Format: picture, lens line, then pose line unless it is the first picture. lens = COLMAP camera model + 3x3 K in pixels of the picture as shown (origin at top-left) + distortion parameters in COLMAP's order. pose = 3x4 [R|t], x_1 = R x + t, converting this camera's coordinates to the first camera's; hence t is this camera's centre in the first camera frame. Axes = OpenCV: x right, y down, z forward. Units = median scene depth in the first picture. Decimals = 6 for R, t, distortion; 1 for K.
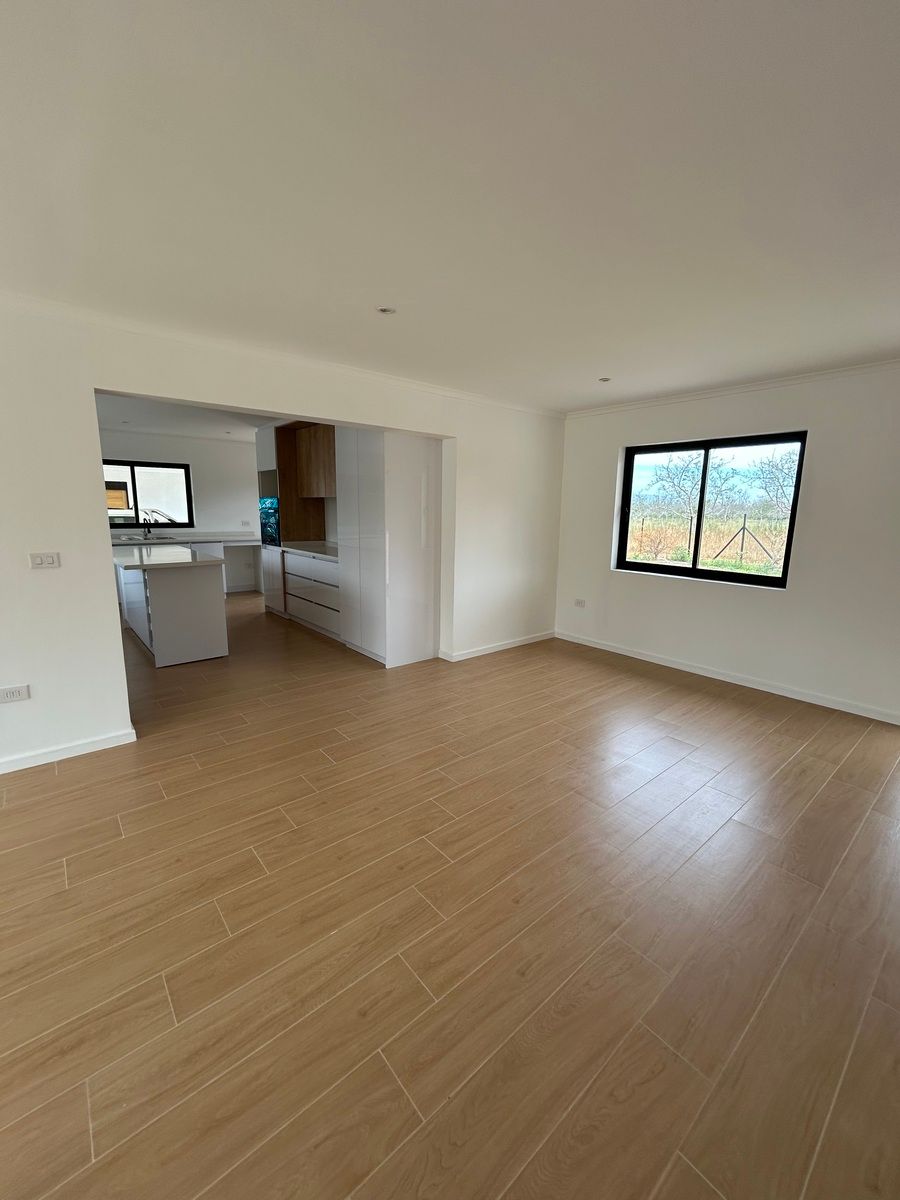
lens RADIAL K [[486.7, 0, 446.2], [0, 486.7, 595.1], [0, 0, 1]] dist [-0.001162, 0.000986]
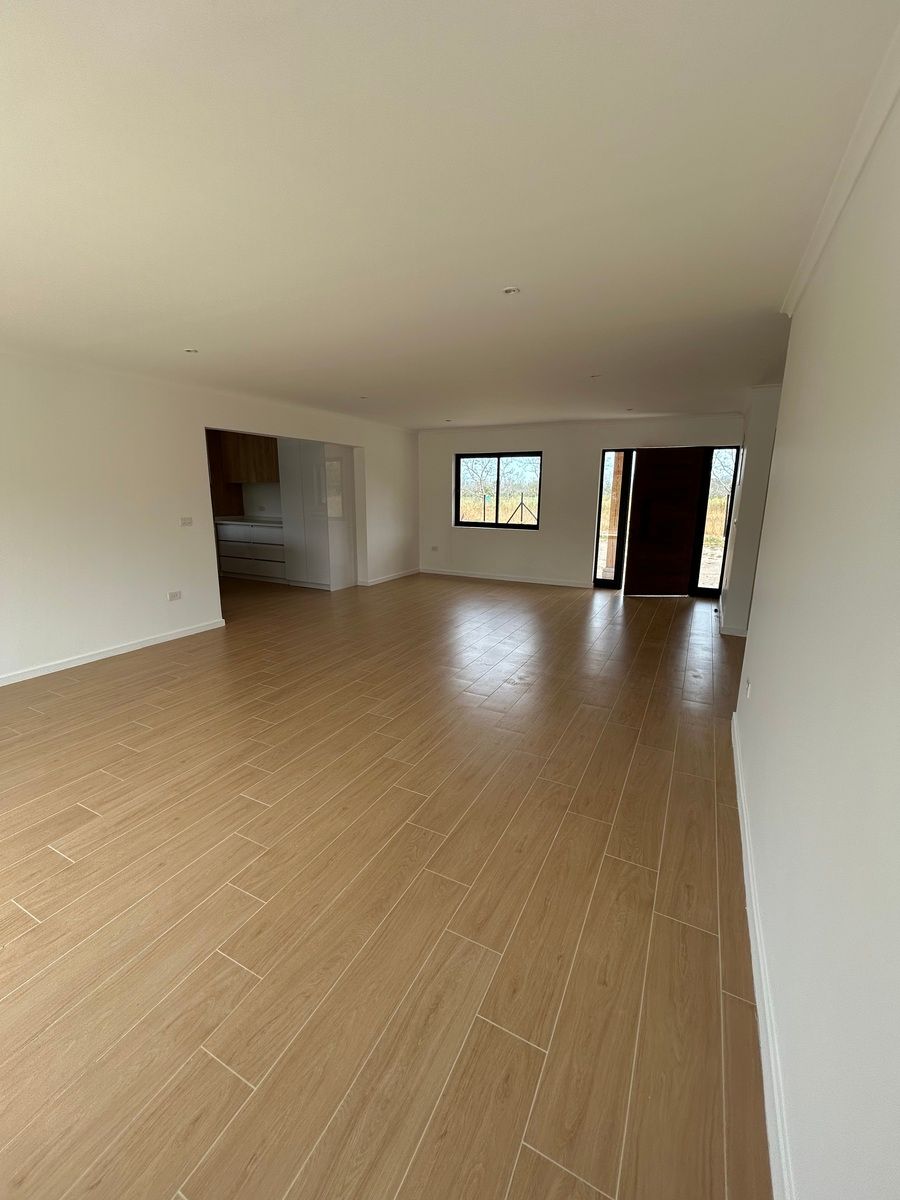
lens RADIAL K [[486.7, 0, 454.8], [0, 486.7, 593.1], [0, 0, 1]] dist [-0.001162, 0.000986]
pose [[0.917693, -0.087951, 0.387432, -0.381164], [0.074031, 0.995964, 0.050739, 0.107747], [-0.390331, -0.017881, 0.920501, -0.651647]]
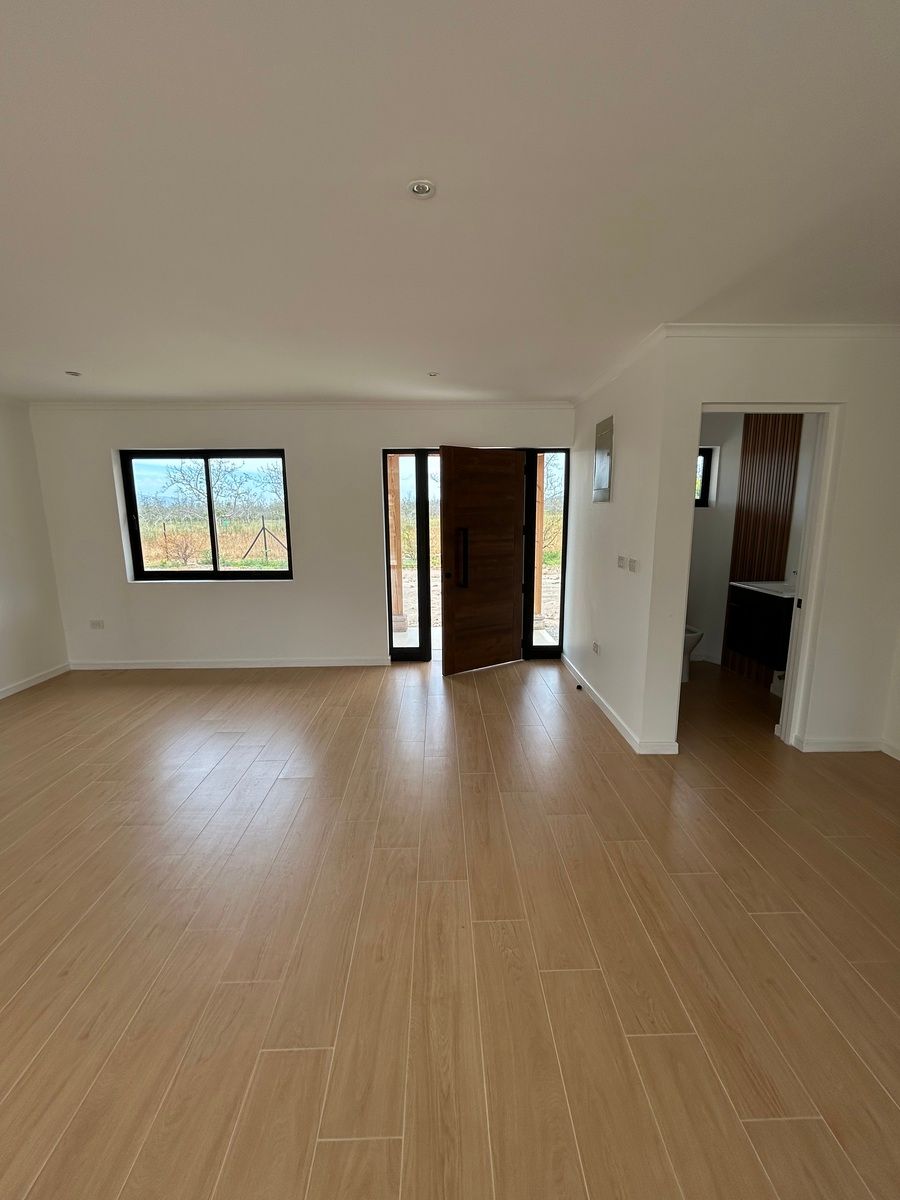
lens RADIAL K [[486.7, 0, 449.1], [0, 486.7, 600.9], [0, 0, 1]] dist [-0.001162, 0.000986]
pose [[0.620482, -0.157896, 0.768161, 0.002540], [0.152381, 0.985127, 0.079408, 0.002035], [-0.769274, 0.067782, 0.635314, -0.058085]]
